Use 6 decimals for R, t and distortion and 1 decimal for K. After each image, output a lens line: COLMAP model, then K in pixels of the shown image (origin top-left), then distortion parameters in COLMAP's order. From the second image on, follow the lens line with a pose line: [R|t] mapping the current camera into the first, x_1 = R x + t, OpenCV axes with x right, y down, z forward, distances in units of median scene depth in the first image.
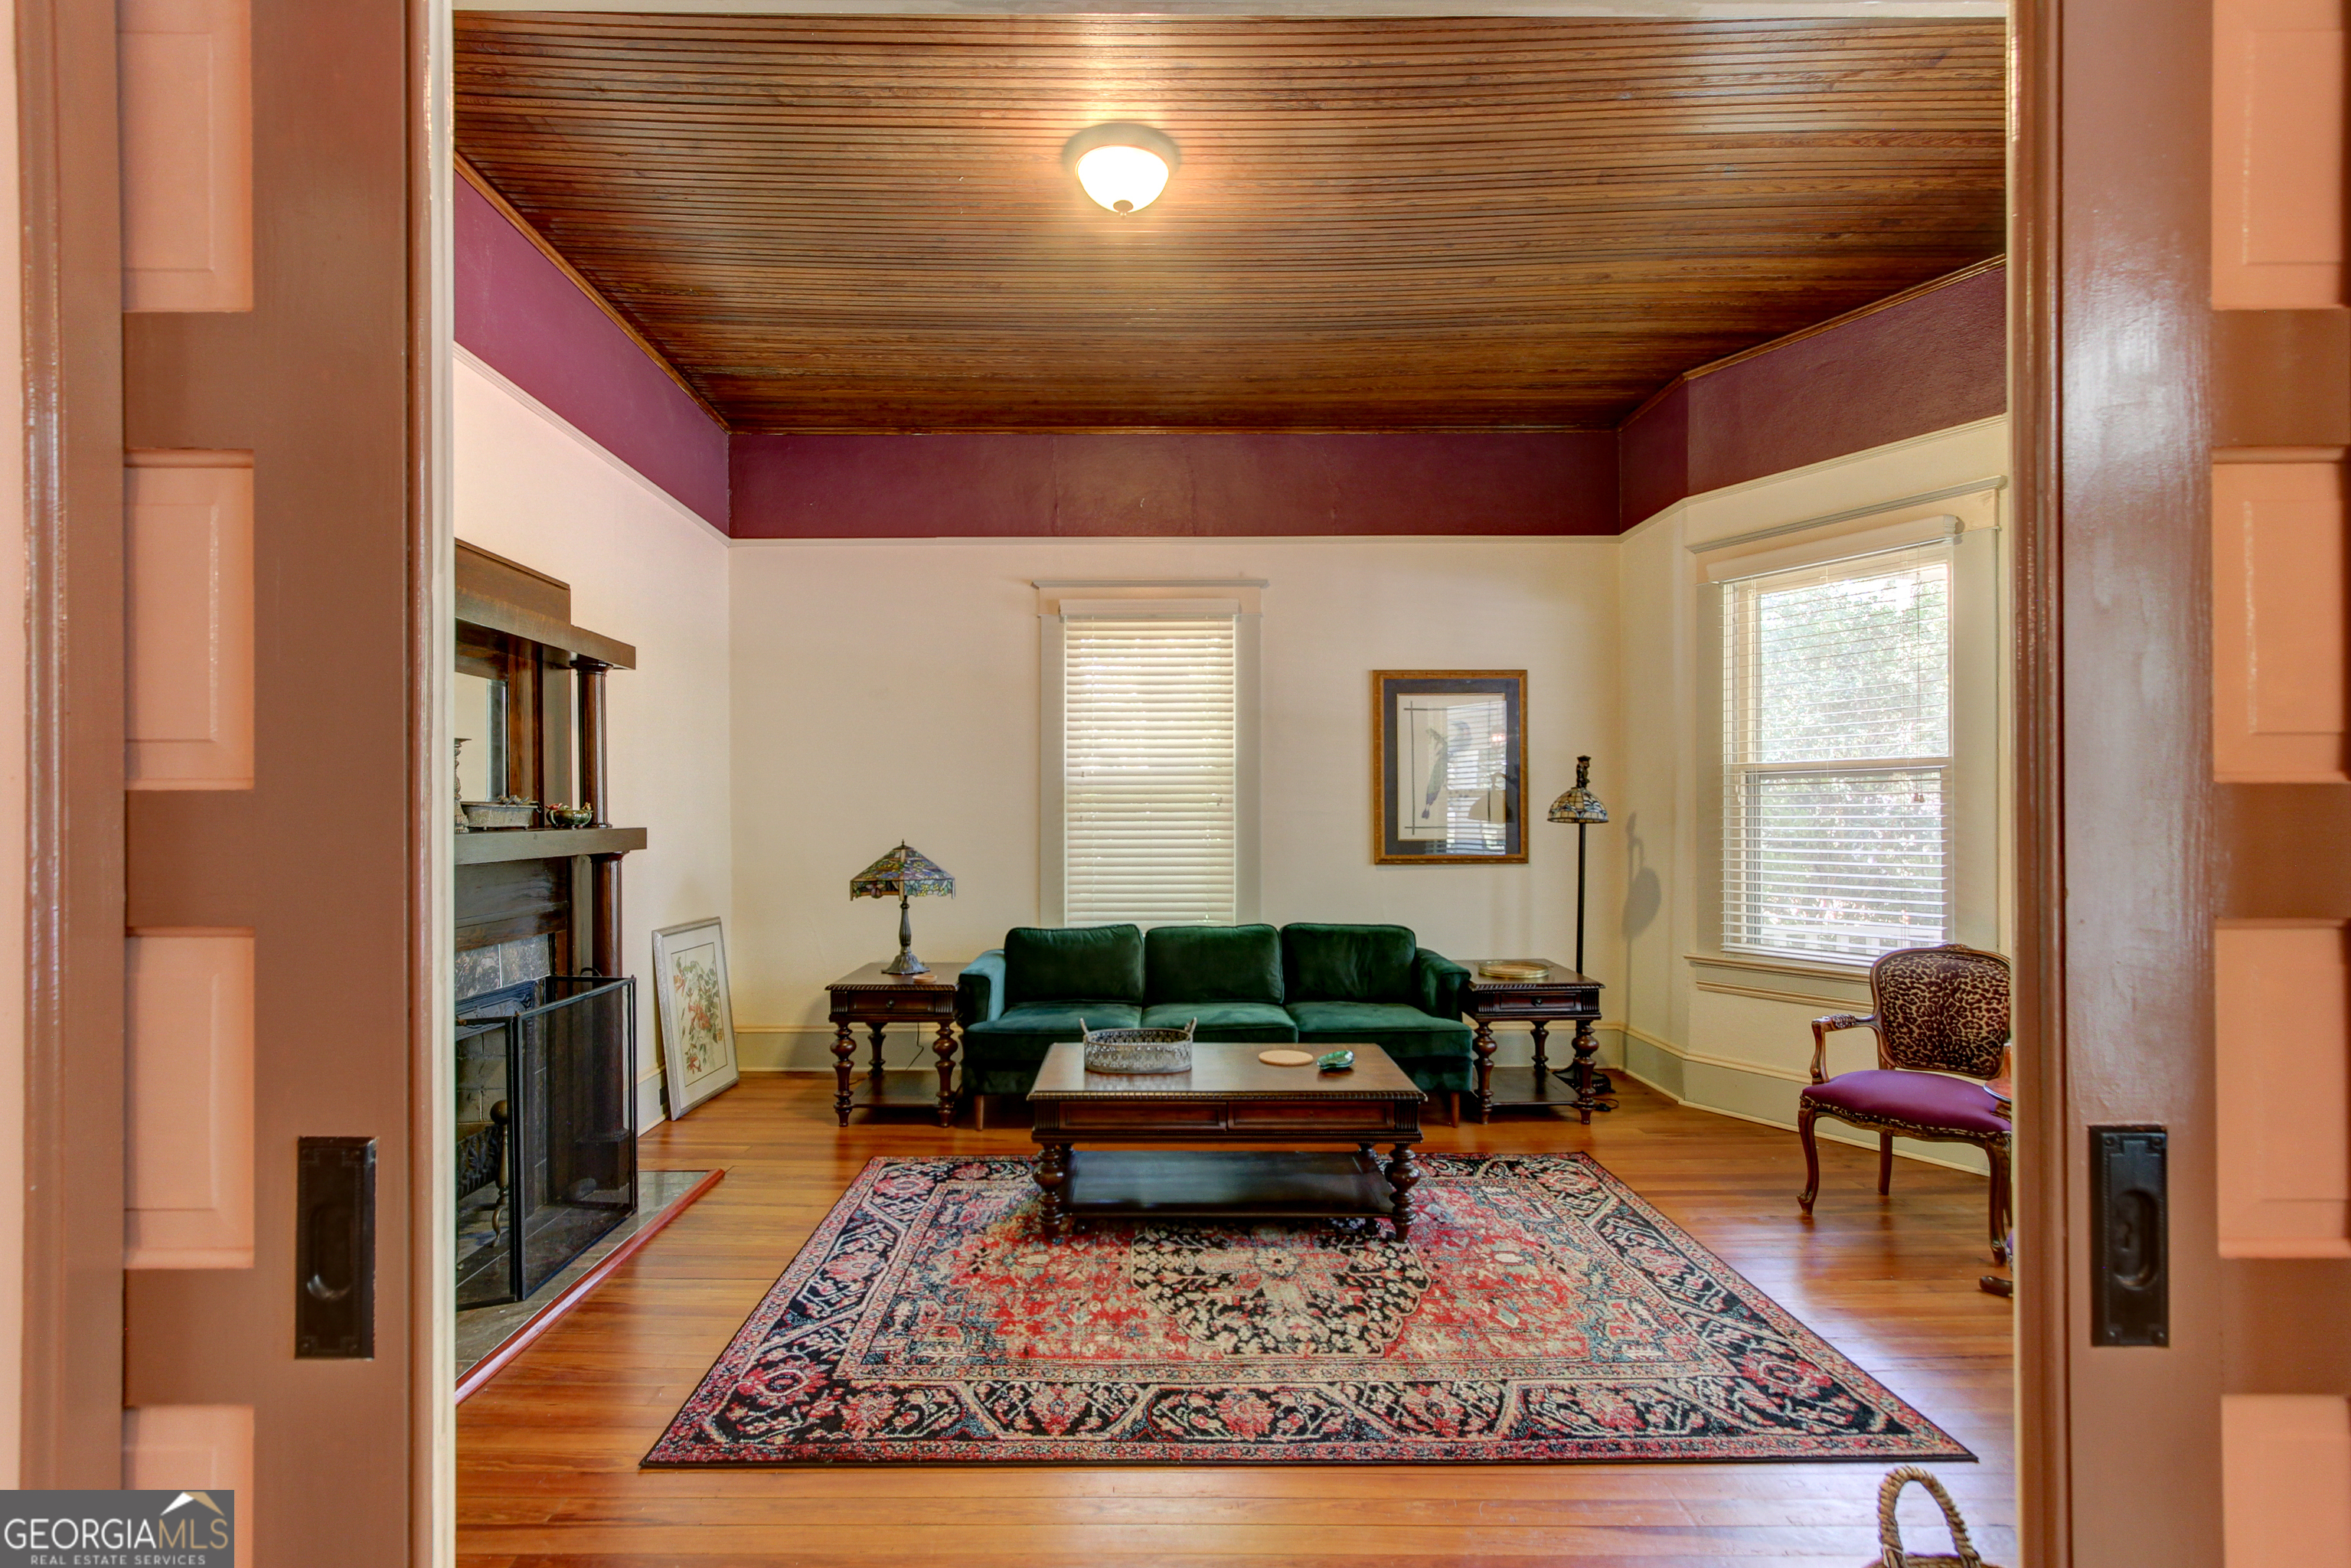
lens RADIAL K [[1106.9, 0, 1146.5], [0, 1106.9, 811.2], [0, 0, 1]] dist [0.007865, -0.000160]
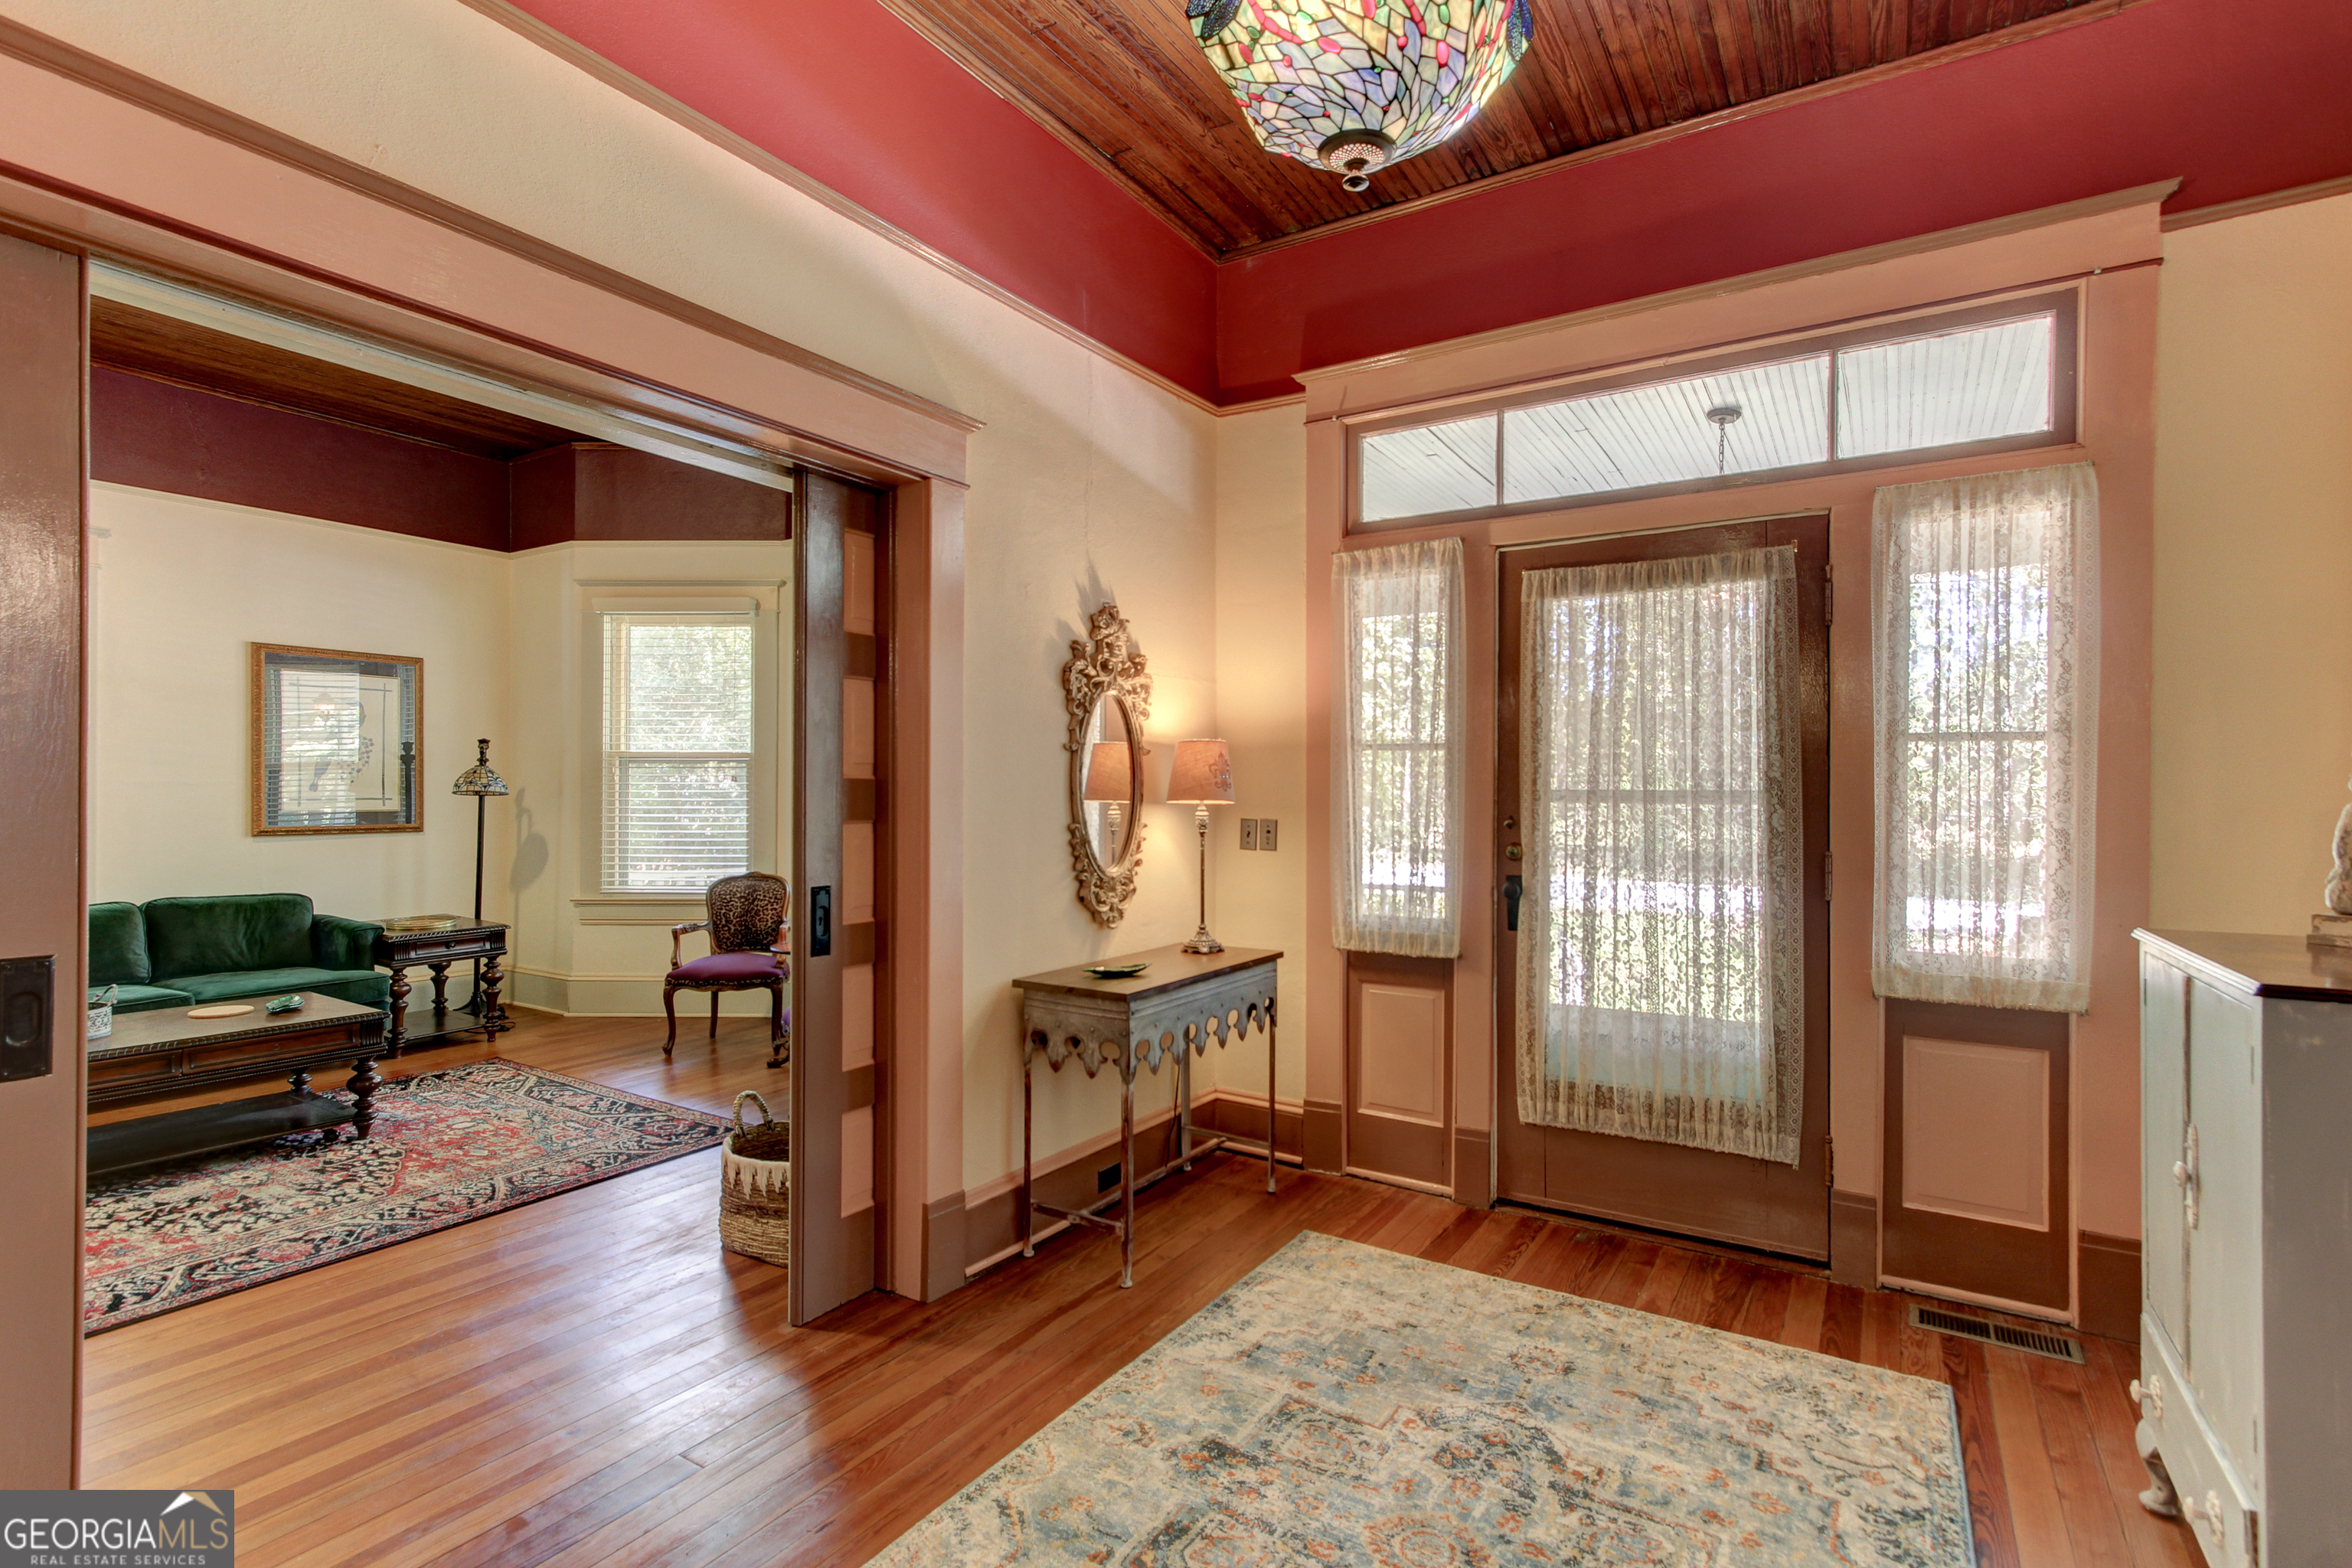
lens RADIAL K [[1120.2, 0, 1171.6], [0, 1120.2, 792.9], [0, 0, 1]] dist [0.006974, 0.000831]
pose [[0.541665, 0.004441, 0.840583, -0.343196], [-0.008009, 0.999968, -0.000122, 0.003394], [-0.840556, -0.006666, 0.541683, -0.426012]]
